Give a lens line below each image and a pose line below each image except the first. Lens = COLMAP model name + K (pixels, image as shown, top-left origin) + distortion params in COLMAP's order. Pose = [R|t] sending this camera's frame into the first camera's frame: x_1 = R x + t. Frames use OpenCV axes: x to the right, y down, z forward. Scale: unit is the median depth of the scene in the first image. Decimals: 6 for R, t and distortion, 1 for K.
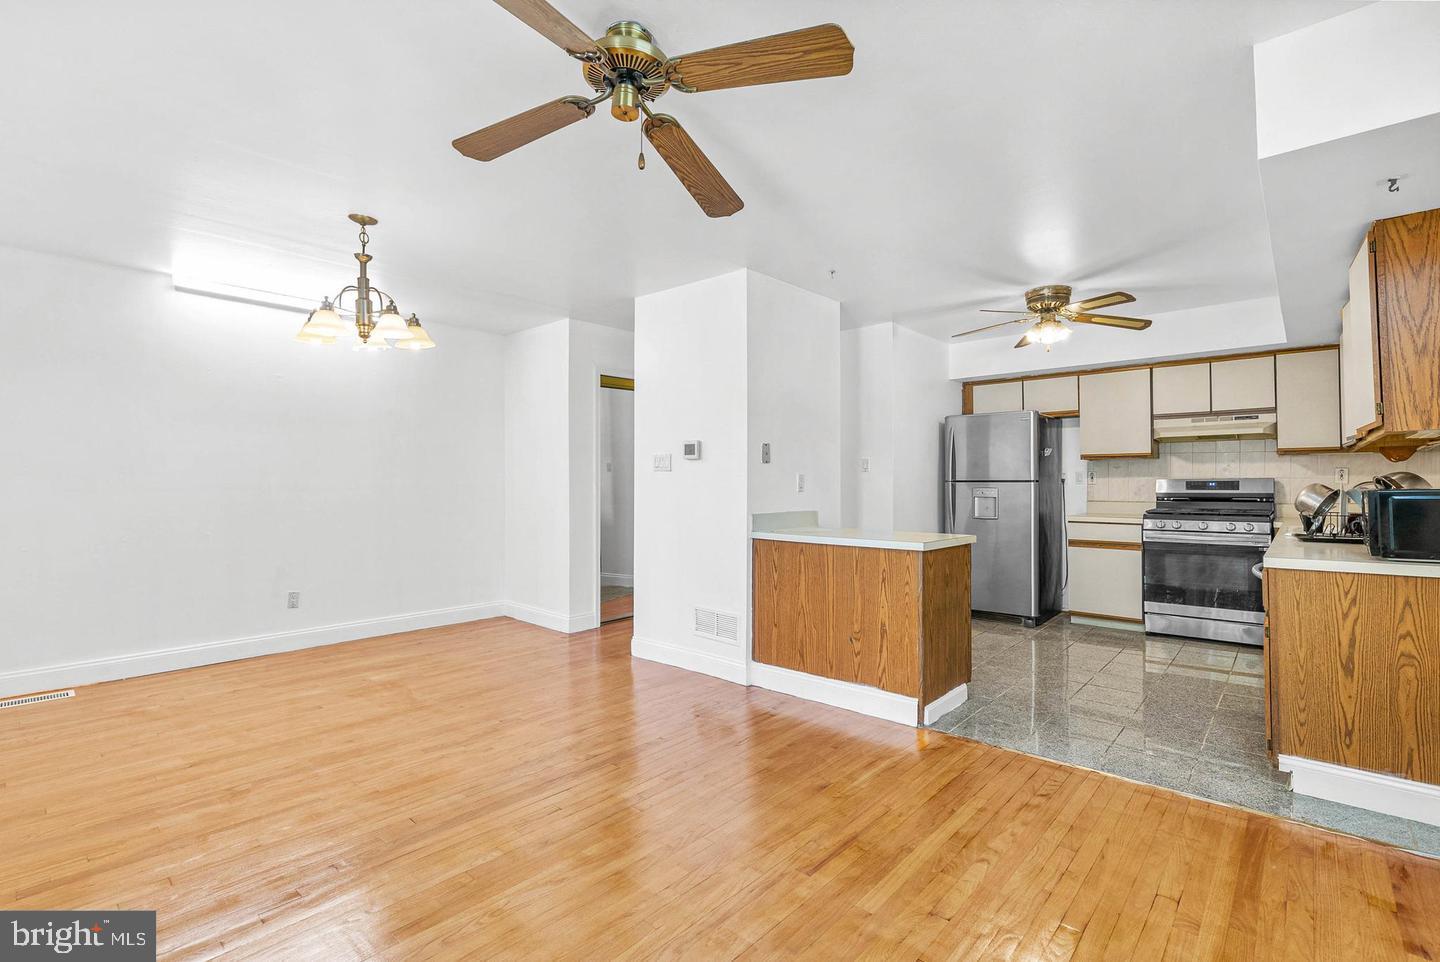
lens RADIAL K [[655.3, 0, 726.1], [0, 655.3, 476.7], [0, 0, 1]] dist [-0.002070, 0.000144]
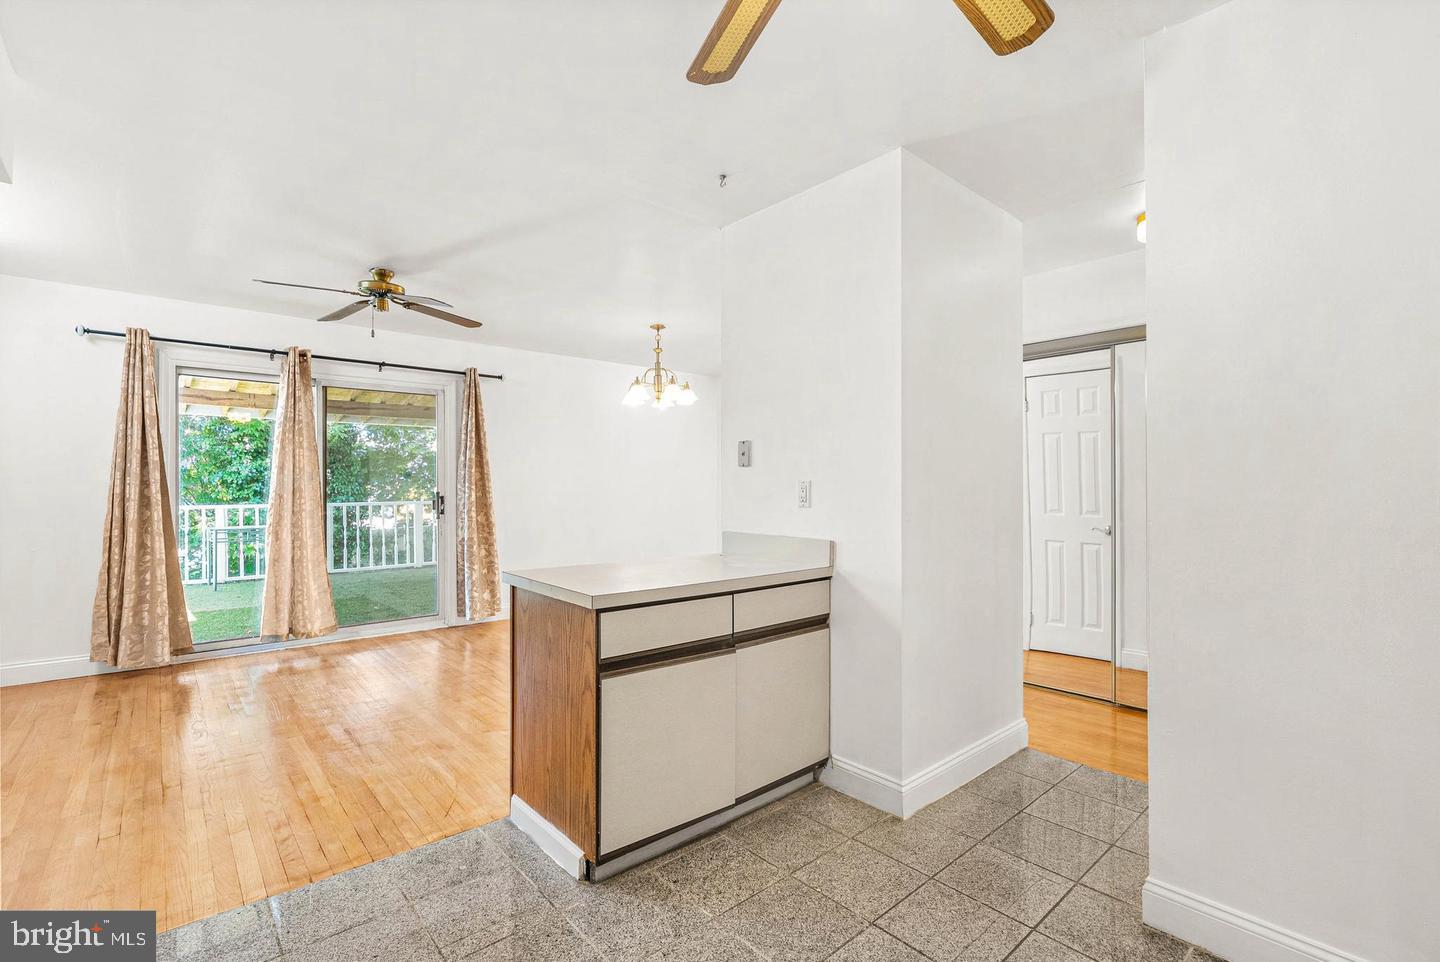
lens RADIAL K [[655.3, 0, 726.1], [0, 655.3, 476.7], [0, 0, 1]] dist [-0.002070, 0.000144]
pose [[-0.118327, -0.010527, -0.992919, 1.027315], [0.004591, 0.999927, -0.011148, -0.000195], [0.992964, -0.005878, -0.118270, 1.339042]]
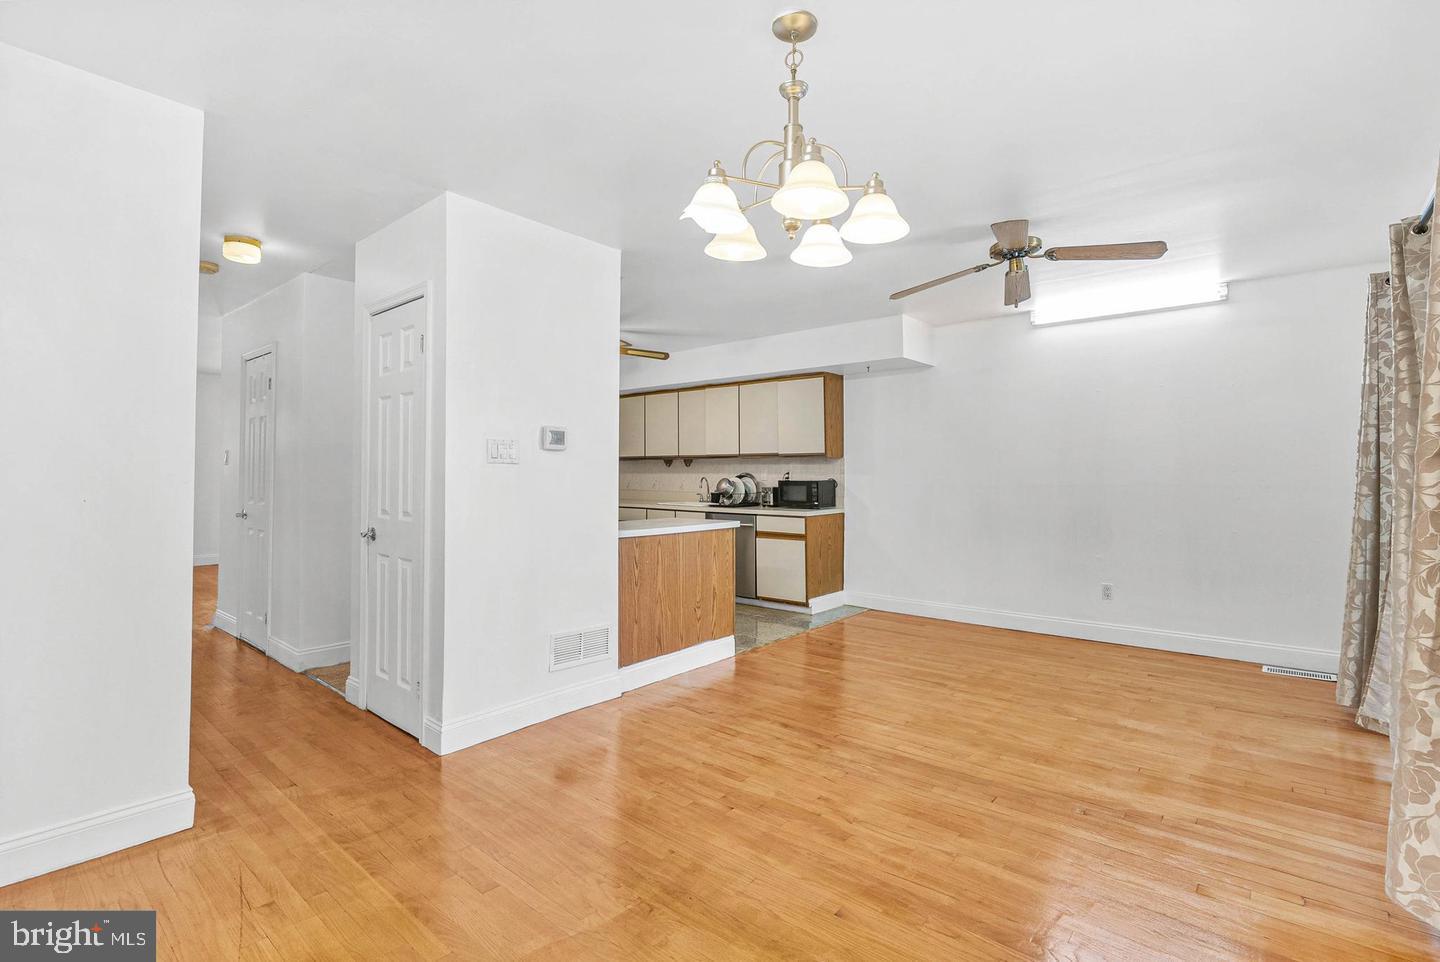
lens RADIAL K [[659.1, 0, 736.7], [0, 659.1, 466.2], [0, 0, 1]] dist [-0.004258, -0.000541]
pose [[-0.033141, 0.016619, 0.999312, -1.106590], [-0.006912, 0.999834, -0.016857, 0.007799], [-0.999427, -0.007466, -0.033021, 1.050656]]
